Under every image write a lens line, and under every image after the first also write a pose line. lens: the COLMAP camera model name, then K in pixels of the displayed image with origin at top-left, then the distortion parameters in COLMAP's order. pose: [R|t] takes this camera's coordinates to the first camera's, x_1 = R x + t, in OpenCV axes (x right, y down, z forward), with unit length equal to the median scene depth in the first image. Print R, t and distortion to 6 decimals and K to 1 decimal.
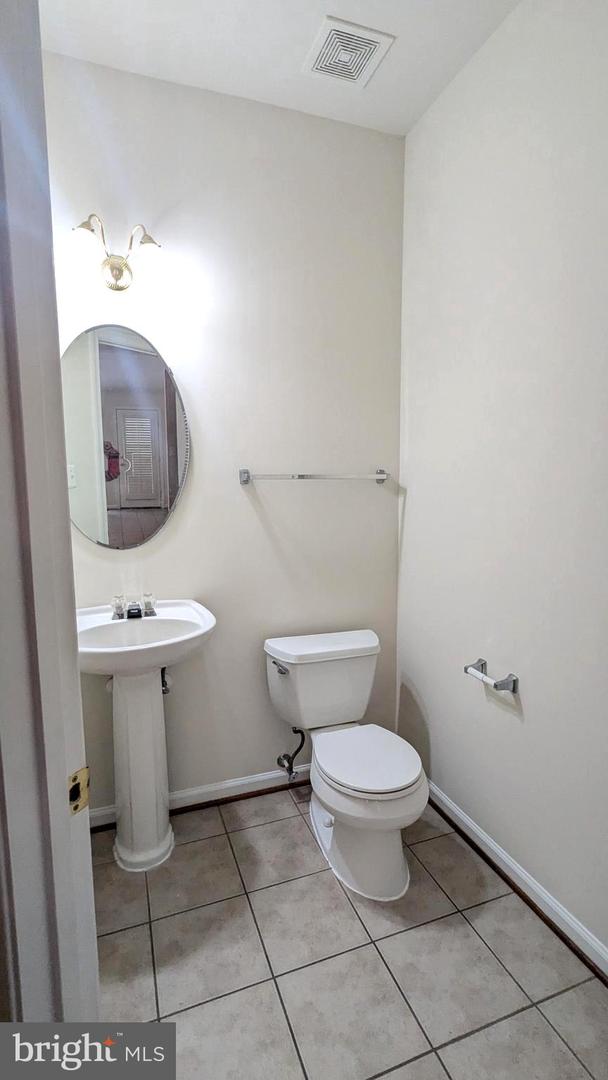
lens RADIAL K [[513.2, 0, 299.1], [0, 513.2, 541.5], [0, 0, 1]] dist [0.002271, 0.002077]
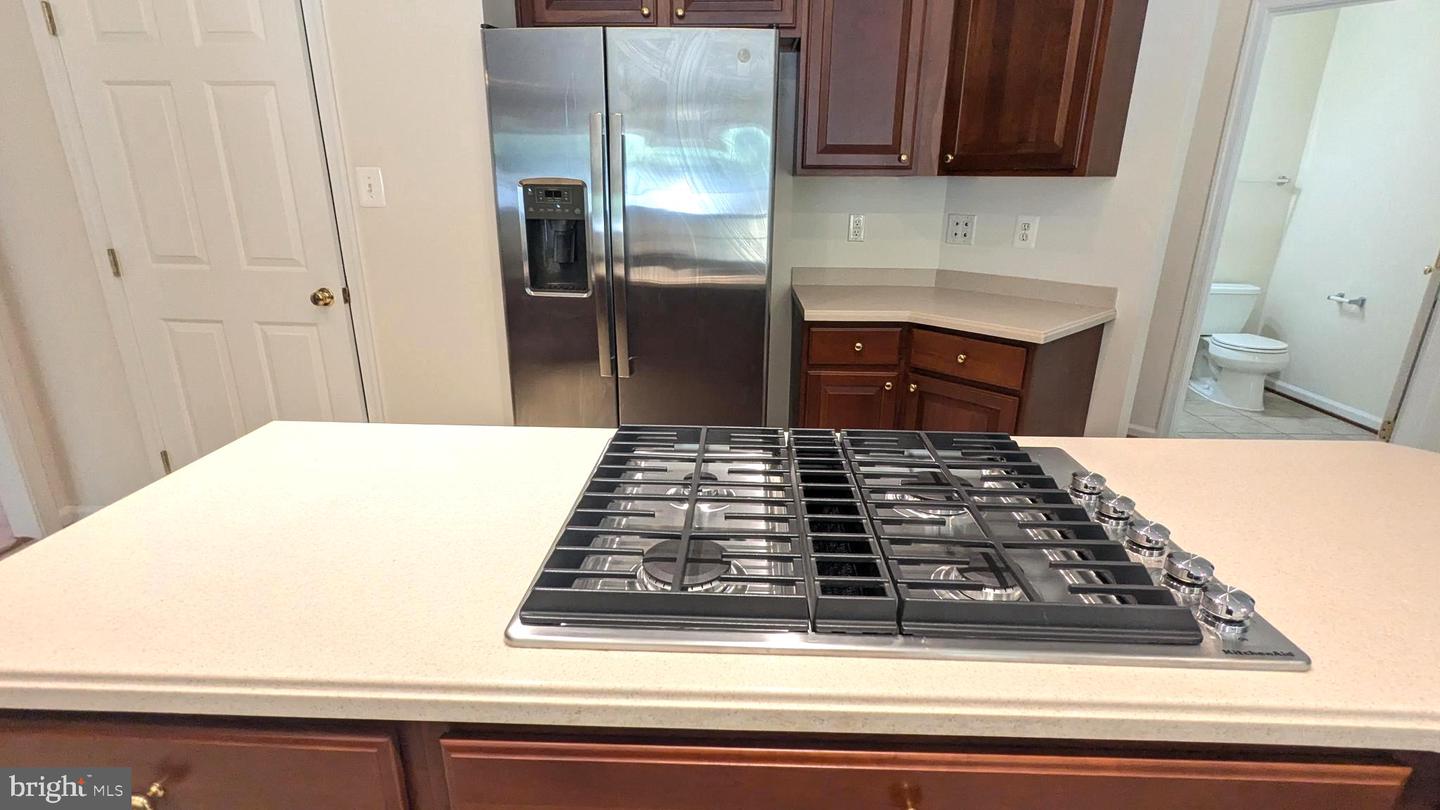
lens RADIAL K [[684.2, 0, 721.0], [0, 684.2, 410.3], [0, 0, 1]] dist [0.002271, 0.002077]
pose [[0.930685, 0.127414, -0.342915, -0.650947], [-0.059357, 0.977559, 0.202128, 0.242956], [0.360974, -0.167763, 0.917362, -1.696594]]
